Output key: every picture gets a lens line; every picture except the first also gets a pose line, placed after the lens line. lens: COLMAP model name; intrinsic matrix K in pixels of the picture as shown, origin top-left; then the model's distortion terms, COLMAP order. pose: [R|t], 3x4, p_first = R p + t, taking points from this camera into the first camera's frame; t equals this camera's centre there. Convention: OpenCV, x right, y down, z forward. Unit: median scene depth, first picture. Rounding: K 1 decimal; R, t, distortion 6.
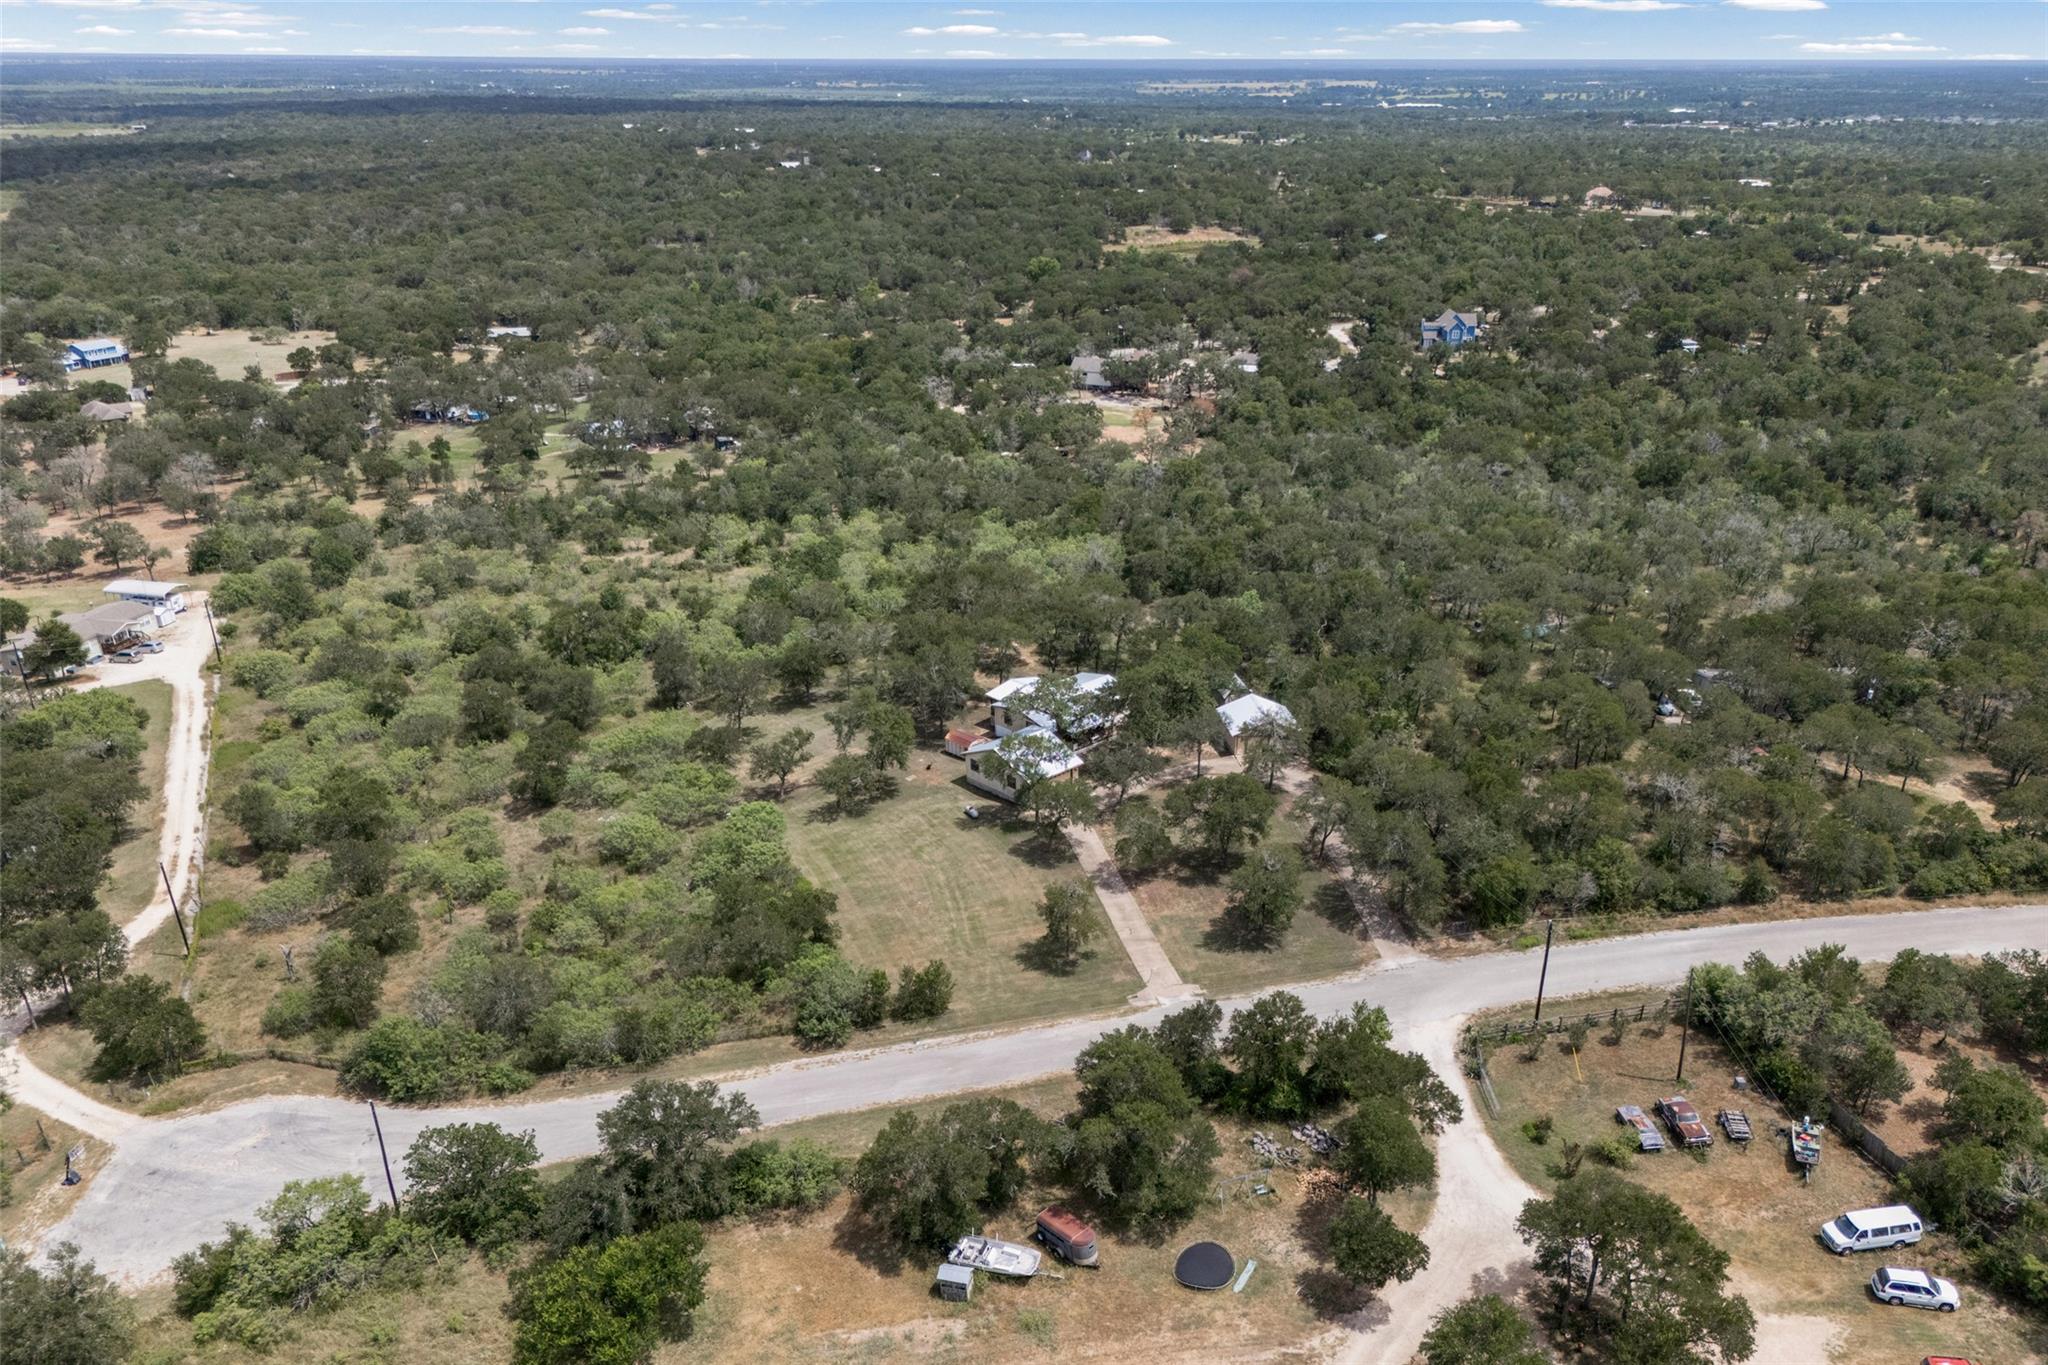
lens RADIAL K [[1494.1, 0, 1023.8], [0, 1494.1, 717.9], [0, 0, 1]] dist [0.138252, -0.170451]
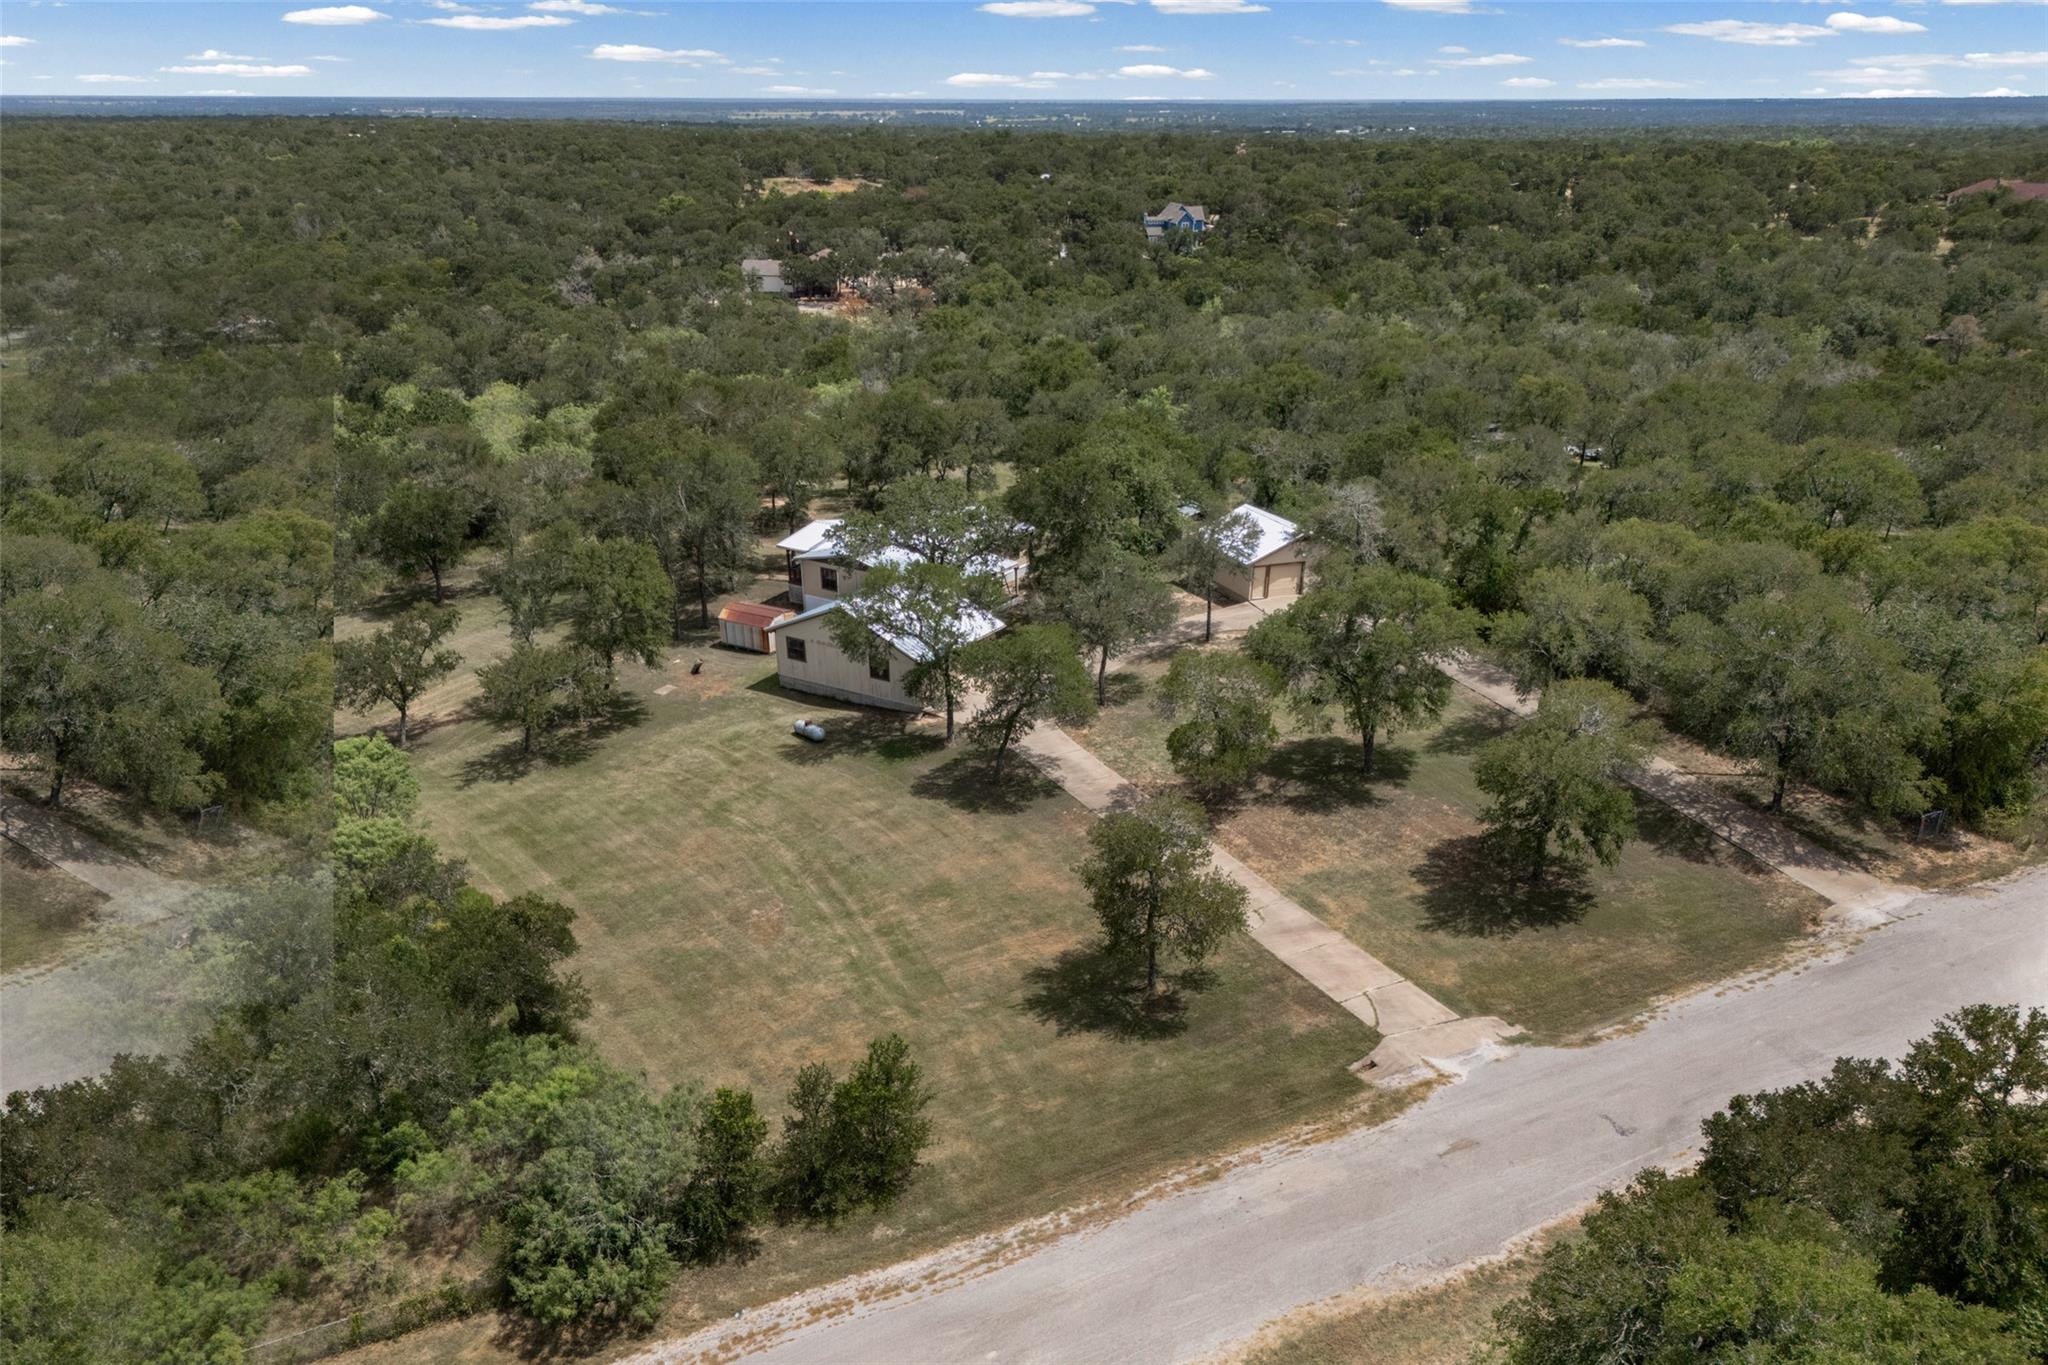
lens RADIAL K [[1478.6, 0, 1024.0], [0, 1478.6, 682.5], [0, 0, 1]] dist [0.056963, -0.047002]
pose [[0.966878, -0.076361, 0.243549, -0.092675], [0.086541, 0.995755, -0.031360, 0.074615], [-0.240120, 0.051399, 0.969381, 0.538583]]
